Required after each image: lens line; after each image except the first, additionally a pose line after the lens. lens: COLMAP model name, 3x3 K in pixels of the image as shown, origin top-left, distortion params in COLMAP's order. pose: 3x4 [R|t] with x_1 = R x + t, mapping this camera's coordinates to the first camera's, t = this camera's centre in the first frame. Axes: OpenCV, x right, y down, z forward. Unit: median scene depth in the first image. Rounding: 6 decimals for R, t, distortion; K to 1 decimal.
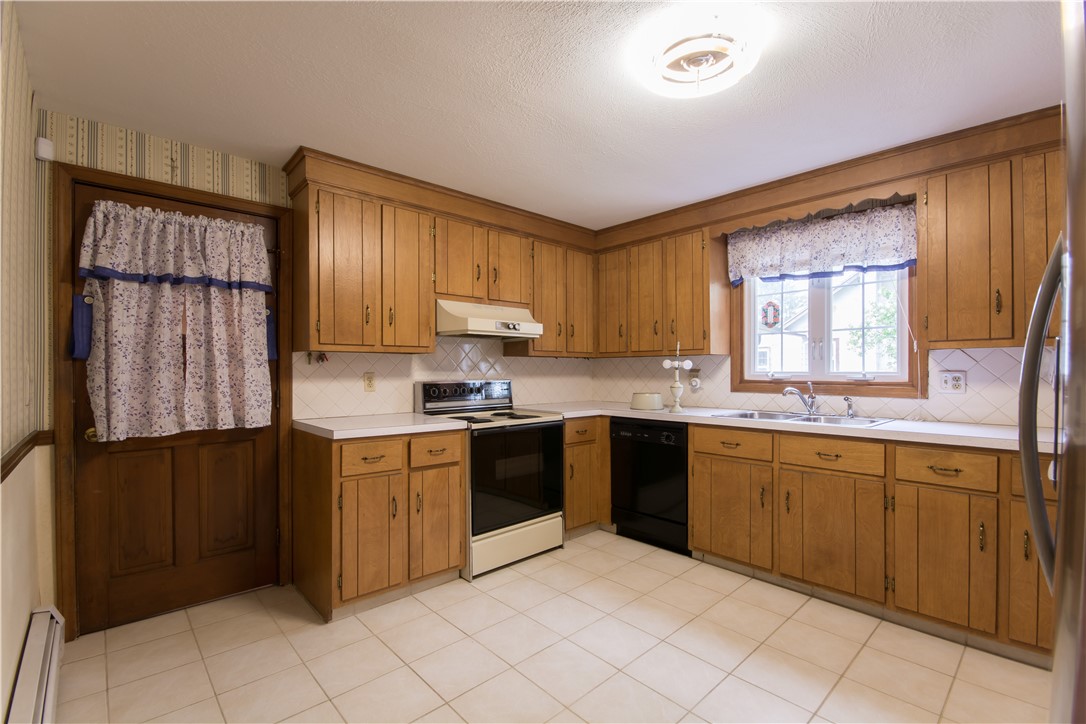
lens RADIAL K [[482.1, 0, 537.2], [0, 482.1, 370.6], [0, 0, 1]] dist [-0.014325, -0.000650]
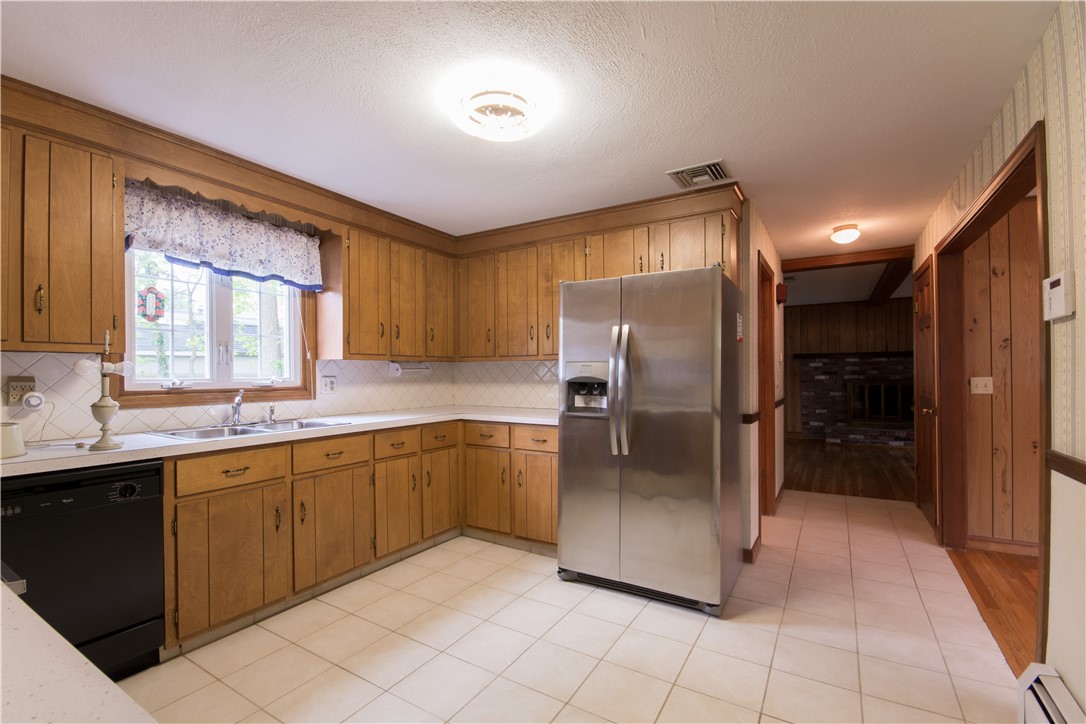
lens RADIAL K [[482.1, 0, 537.2], [0, 482.1, 370.6], [0, 0, 1]] dist [-0.014325, -0.000650]
pose [[-0.288344, 0.010108, 0.957473, -0.492106], [0.009984, 0.999922, -0.007549, 0.000337], [-0.957475, 0.007383, -0.288423, 0.755395]]
